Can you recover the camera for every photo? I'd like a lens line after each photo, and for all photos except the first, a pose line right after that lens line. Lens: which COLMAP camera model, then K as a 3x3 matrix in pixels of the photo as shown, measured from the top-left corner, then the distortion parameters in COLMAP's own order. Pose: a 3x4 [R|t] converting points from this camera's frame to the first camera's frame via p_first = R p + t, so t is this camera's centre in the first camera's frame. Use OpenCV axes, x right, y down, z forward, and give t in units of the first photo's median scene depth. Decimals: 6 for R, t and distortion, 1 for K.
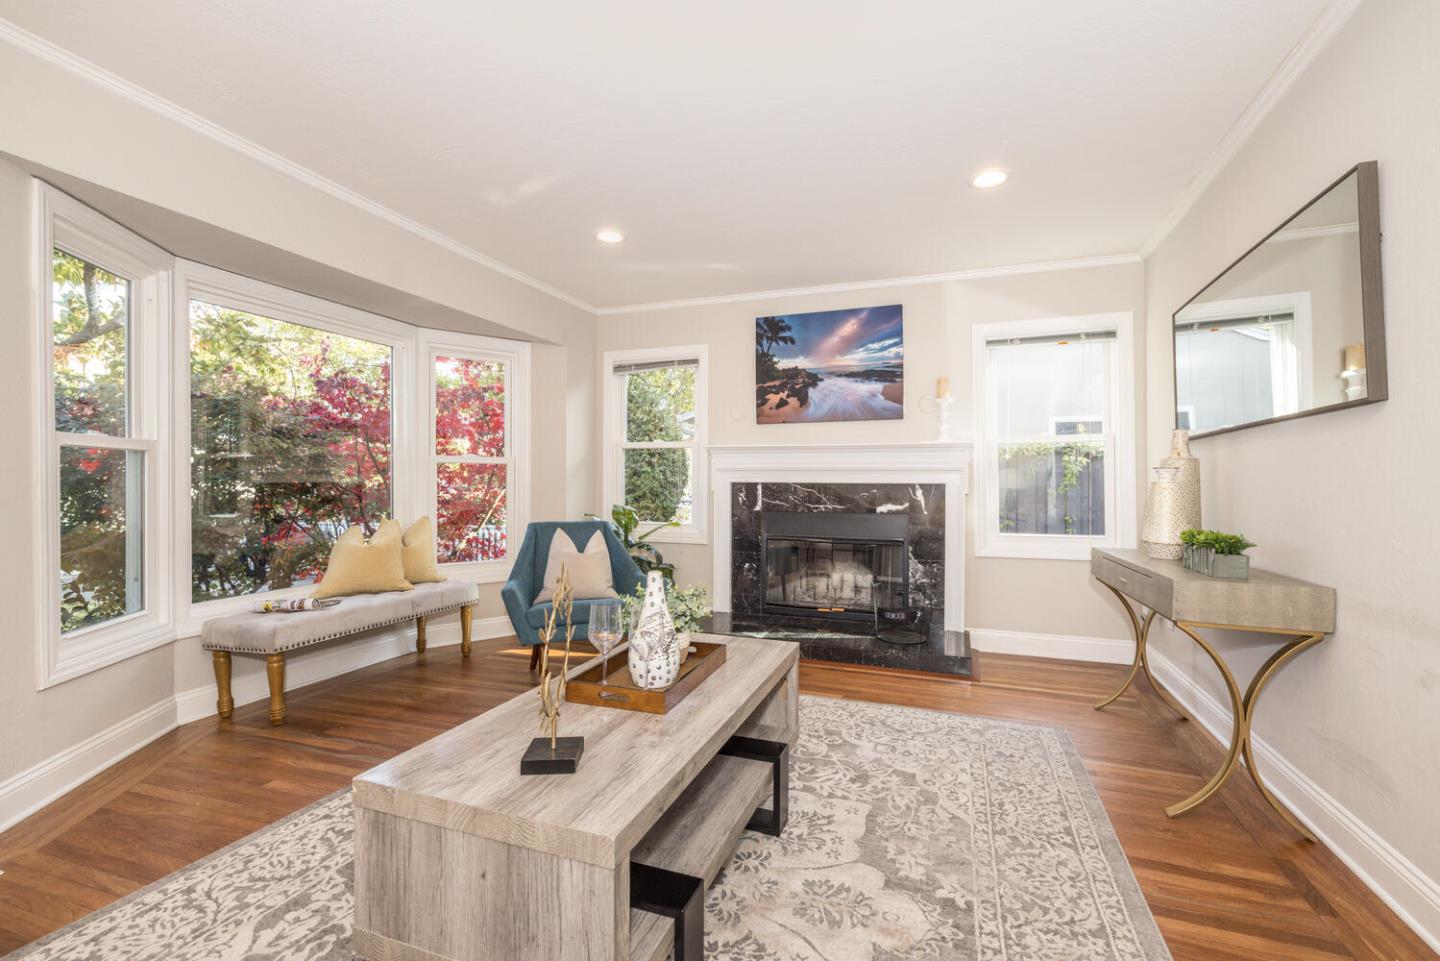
lens RADIAL K [[610.7, 0, 707.6], [0, 610.7, 477.1], [0, 0, 1]] dist [0.000162, -0.000033]
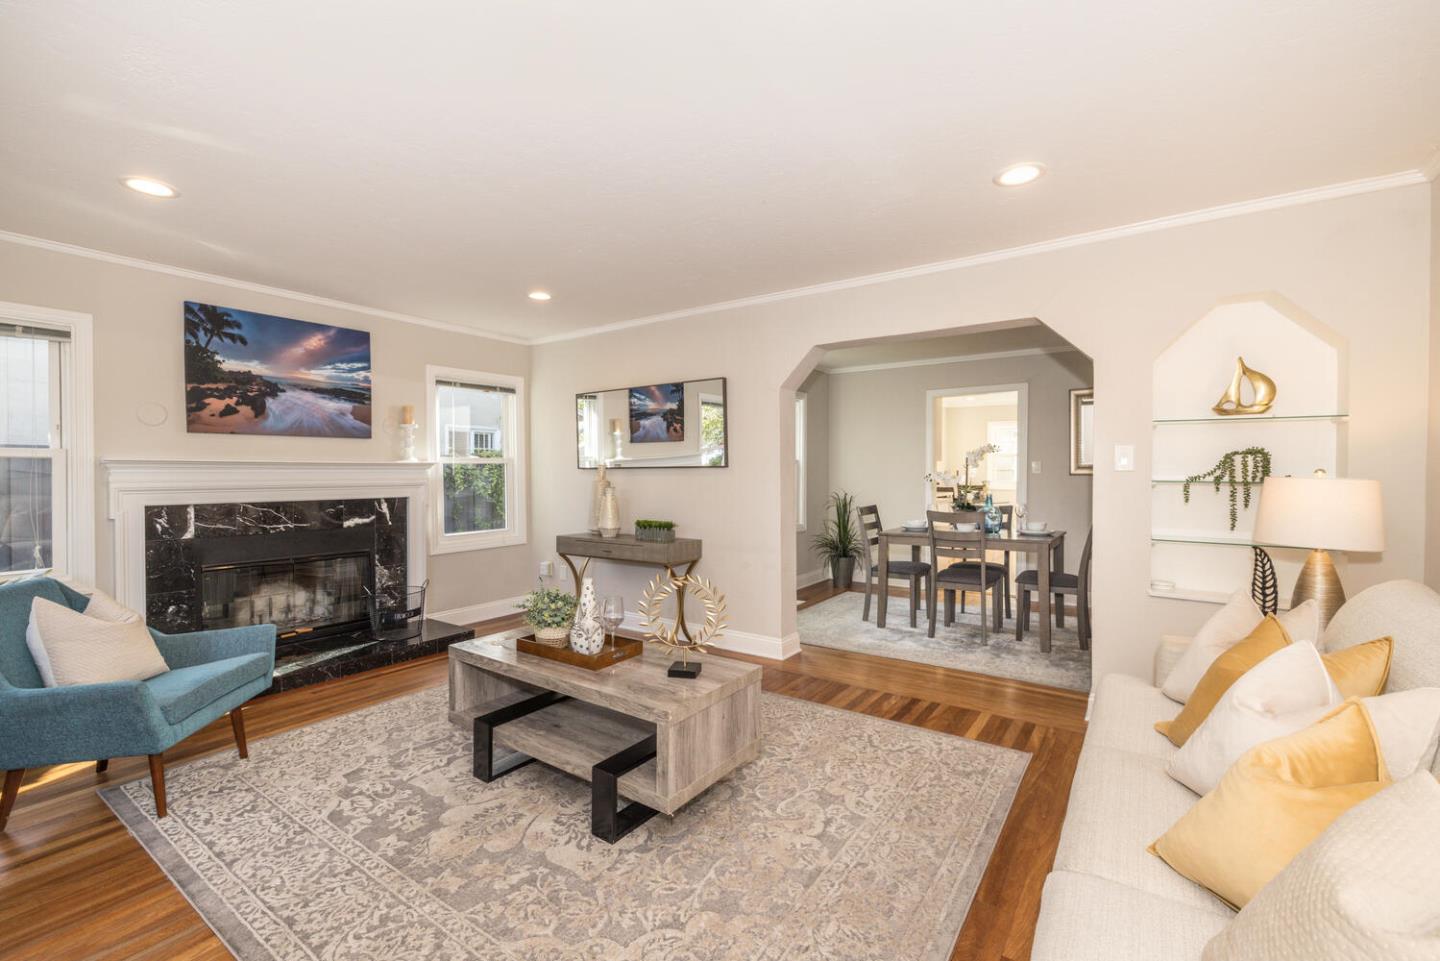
lens RADIAL K [[610.7, 0, 718.6], [0, 610.7, 477.9], [0, 0, 1]] dist [0.000162, -0.000033]
pose [[0.276410, -0.016580, 0.960897, -0.537216], [-0.002165, 0.999838, 0.017875, -0.044895], [-0.961037, -0.007022, 0.276330, 0.102790]]
